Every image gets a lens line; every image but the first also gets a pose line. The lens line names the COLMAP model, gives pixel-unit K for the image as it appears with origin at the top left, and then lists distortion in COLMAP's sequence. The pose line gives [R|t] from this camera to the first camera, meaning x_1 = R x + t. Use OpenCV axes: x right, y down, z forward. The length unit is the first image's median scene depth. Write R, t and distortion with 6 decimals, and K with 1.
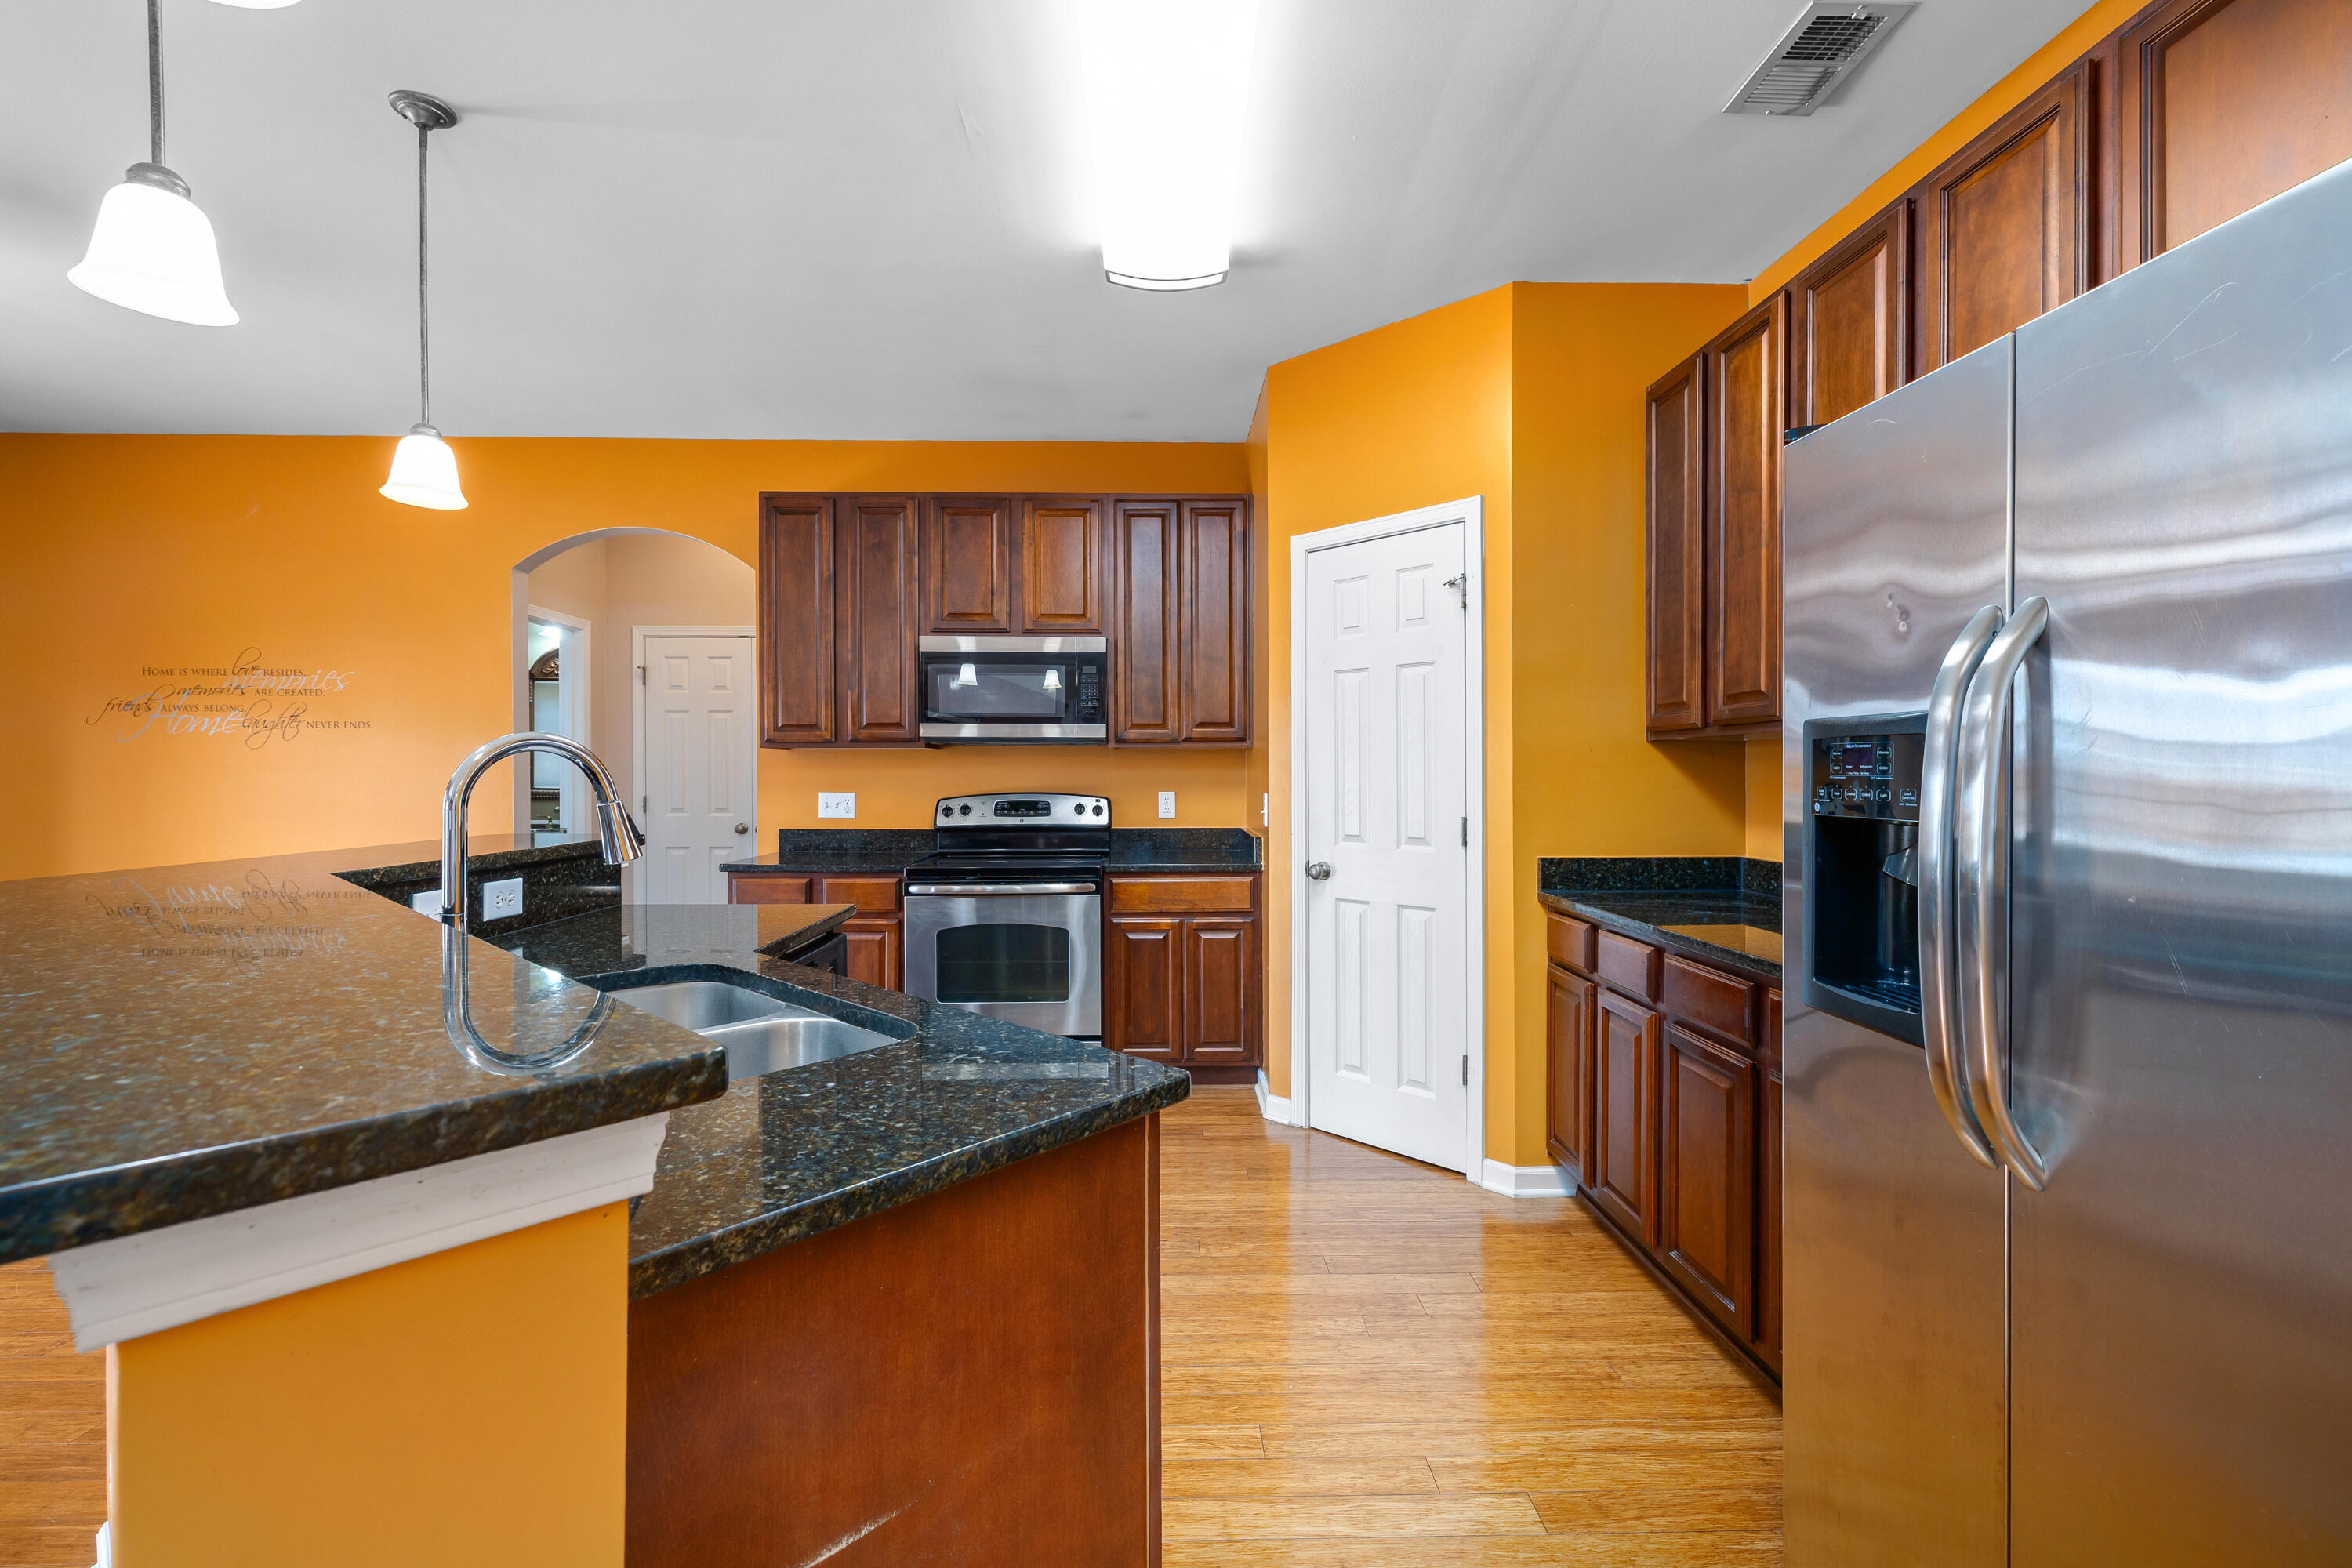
lens RADIAL K [[1006.2, 0, 1170.5], [0, 1006.2, 774.4], [0, 0, 1]] dist [-0.002008, 0.001196]
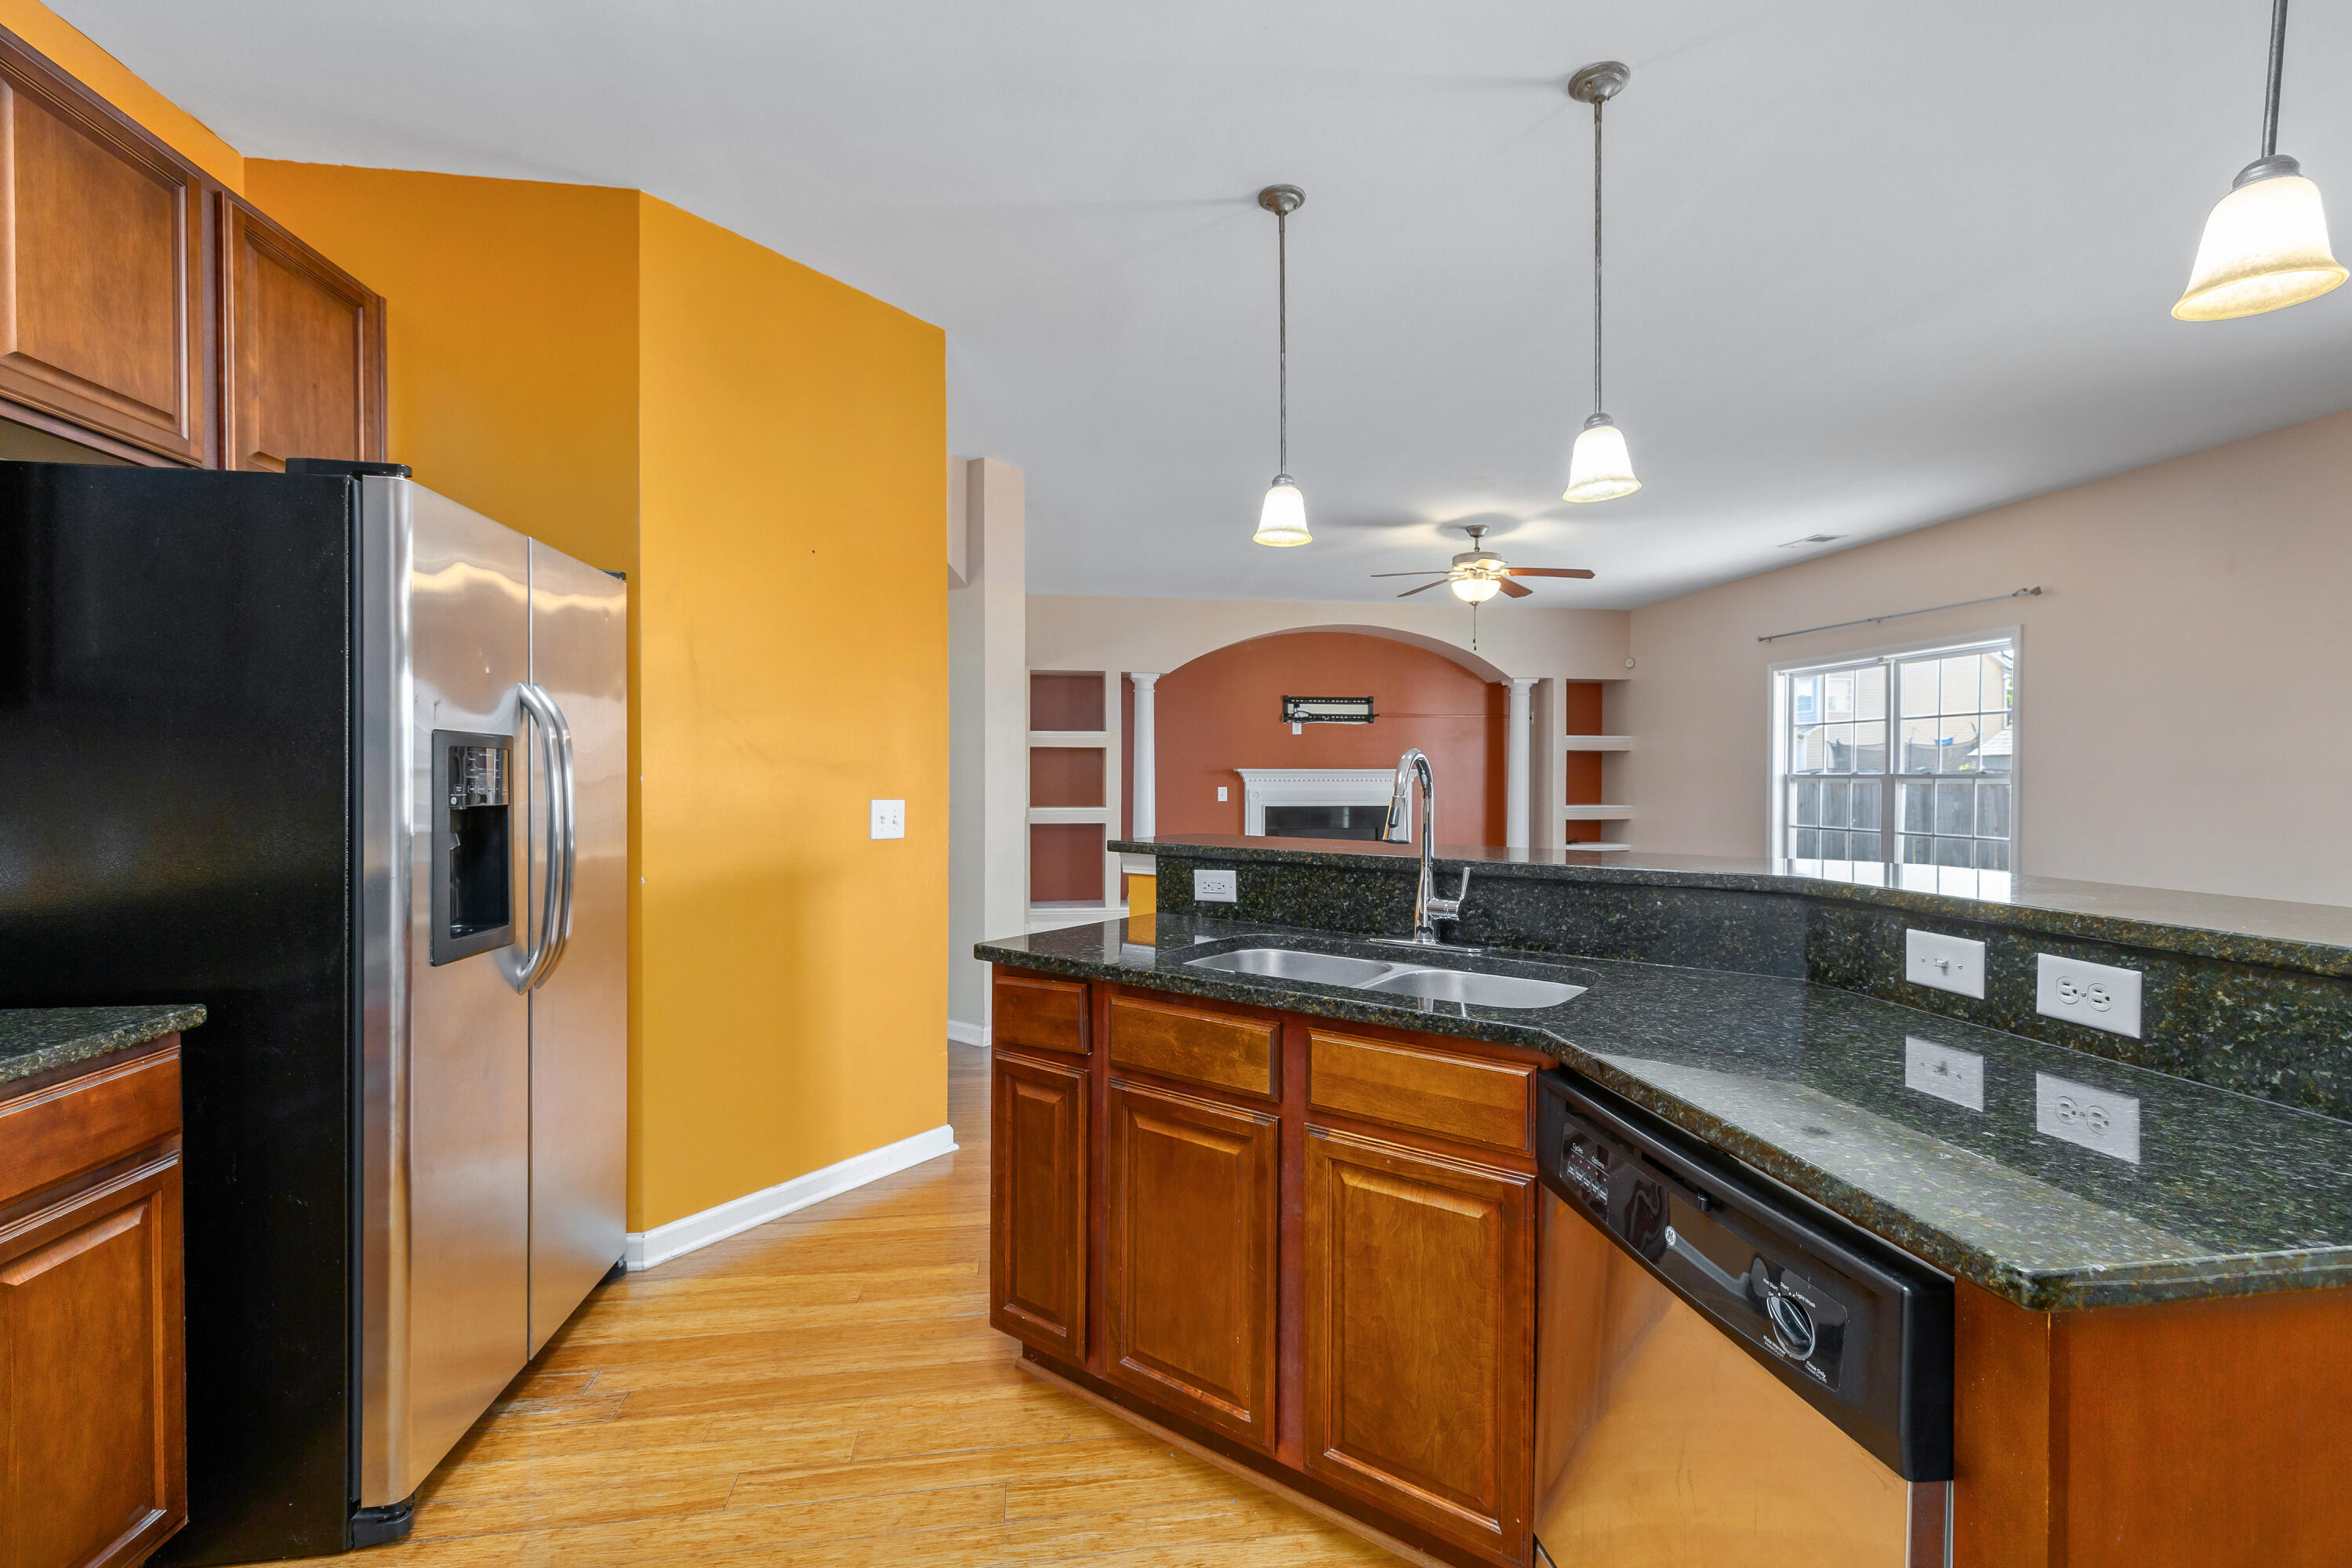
lens RADIAL K [[1006.2, 0, 1177.1], [0, 1006.2, 790.6], [0, 0, 1]] dist [-0.002008, 0.001196]
pose [[-0.993371, -0.001728, -0.114938, -0.036297], [-0.003398, 0.999891, 0.014337, -0.000476], [0.114901, 0.014633, -0.993269, 0.812556]]
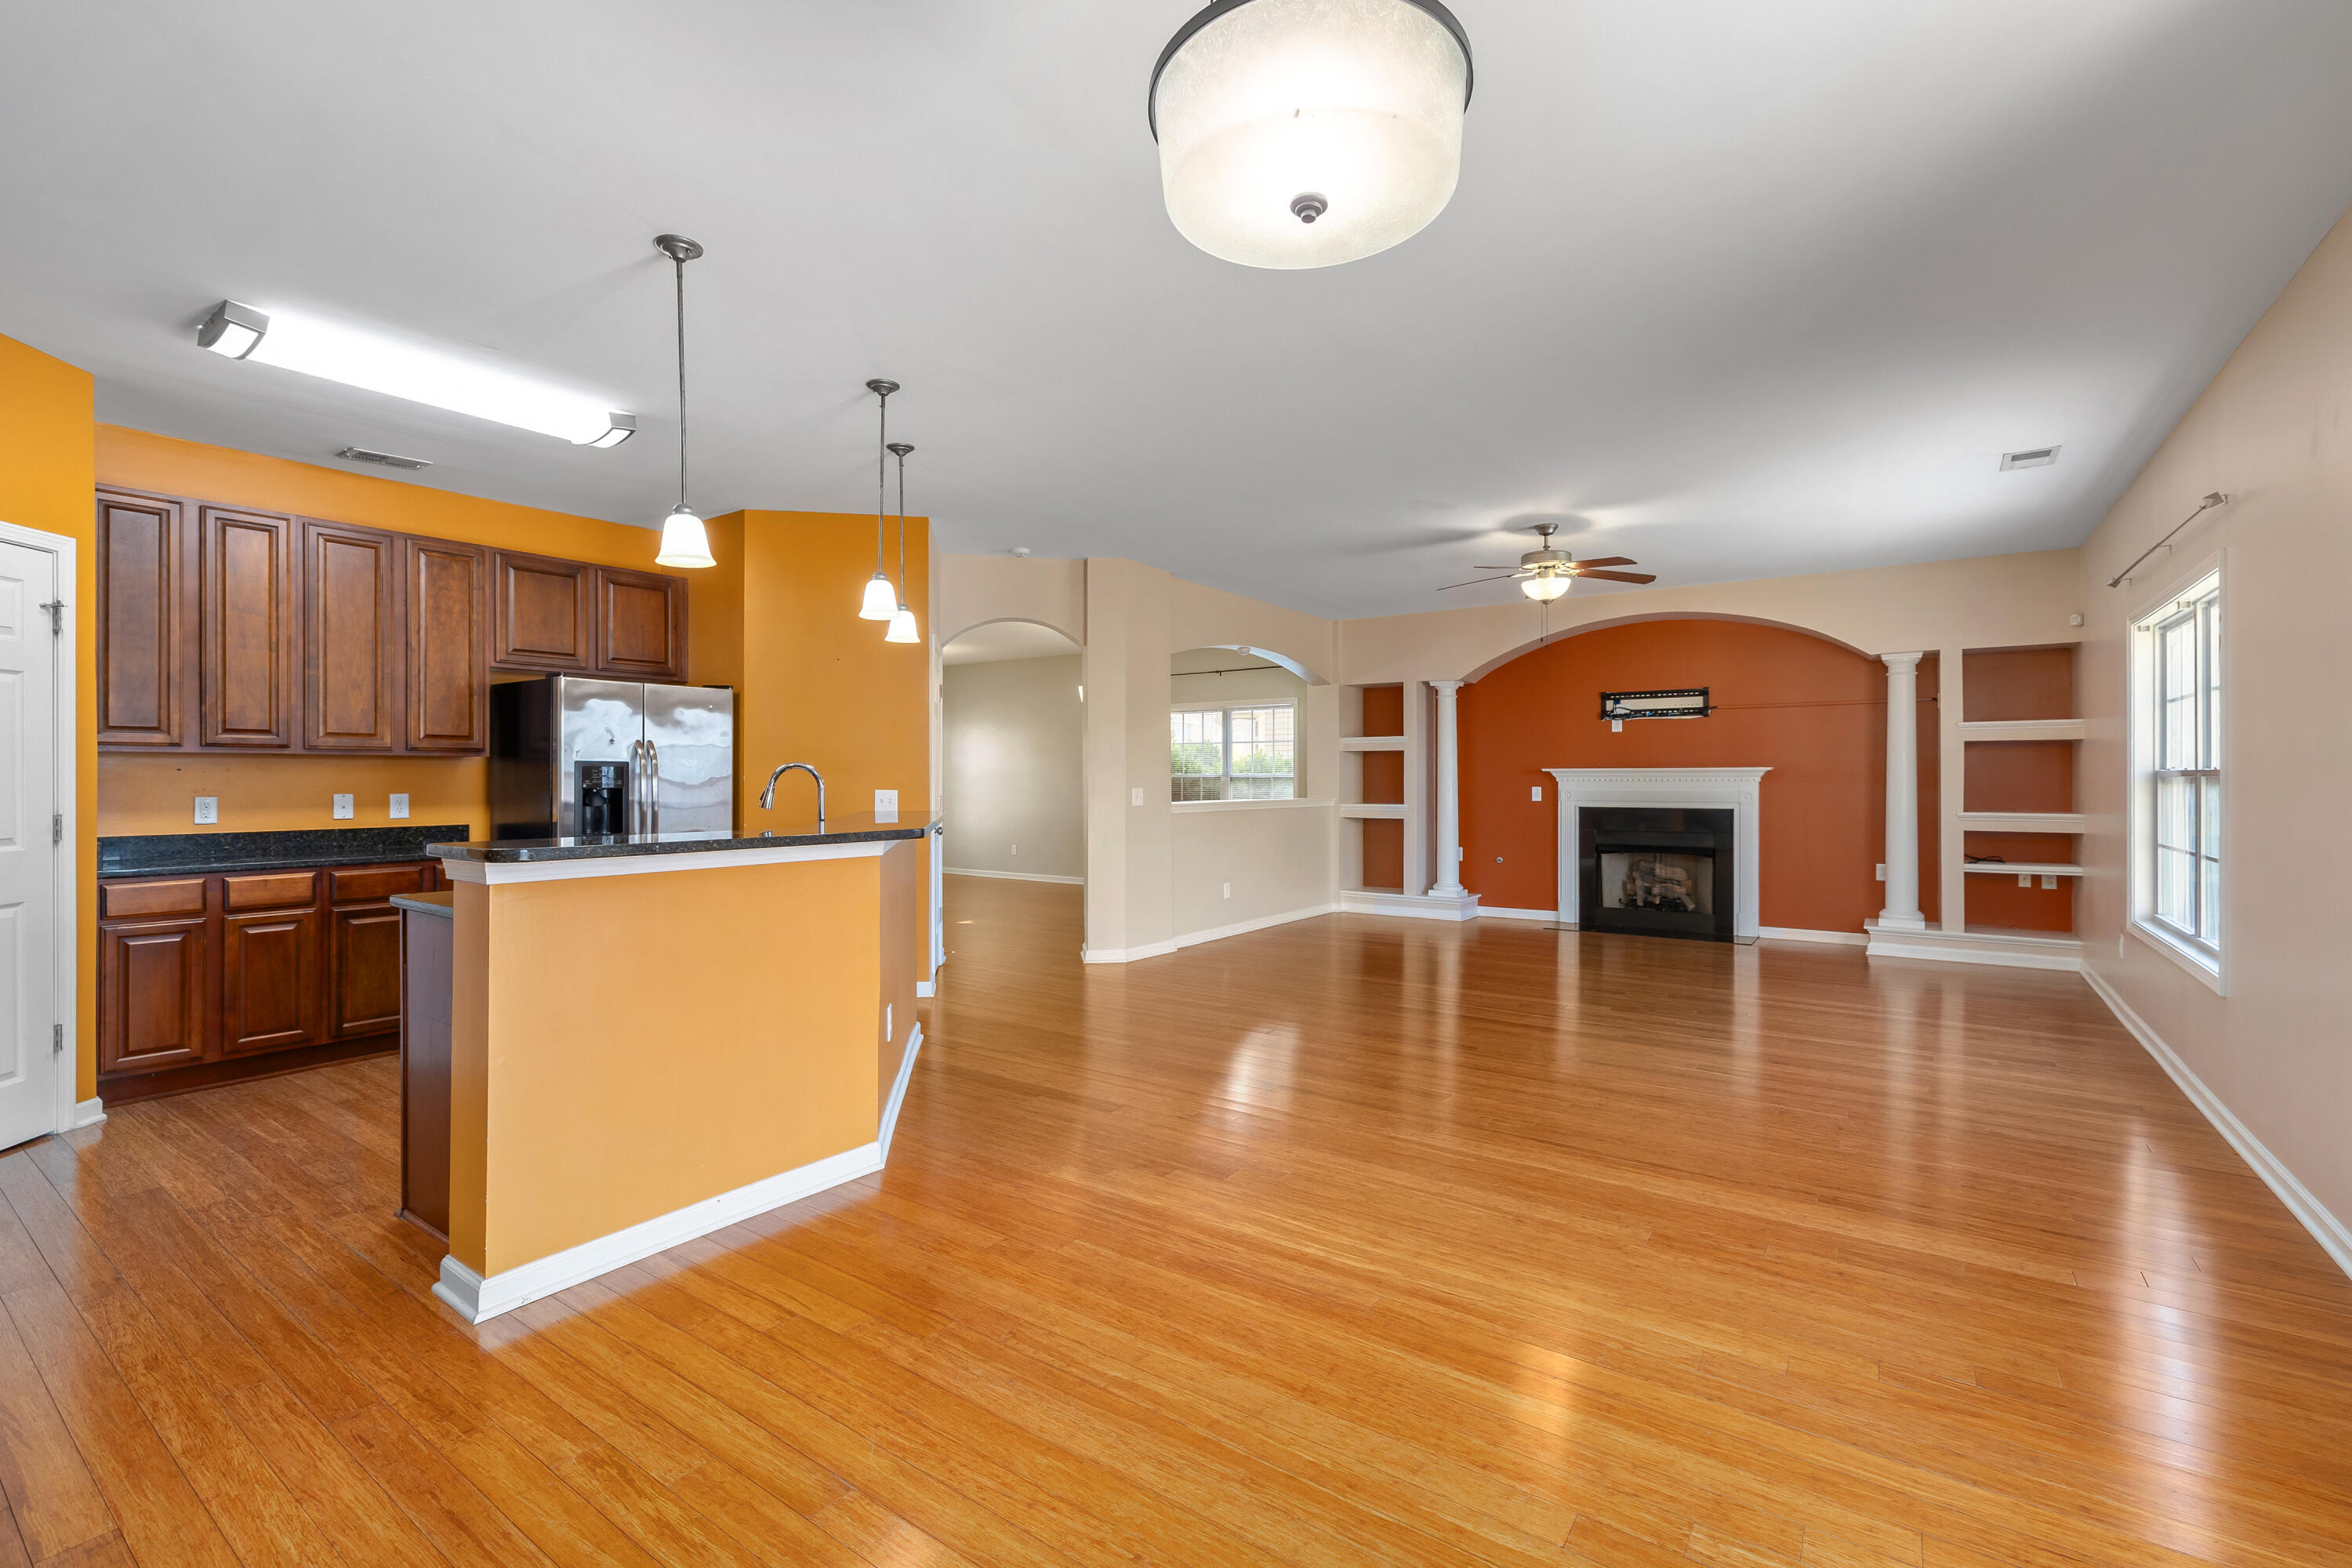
lens RADIAL K [[1006.2, 0, 1168.2], [0, 1006.2, 772.0], [0, 0, 1]] dist [-0.002008, 0.001196]
pose [[-0.797888, 0.001696, 0.602804, -1.082880], [-0.000332, 0.999995, -0.003253, -0.002314], [-0.602806, -0.002796, -0.797883, 0.893227]]
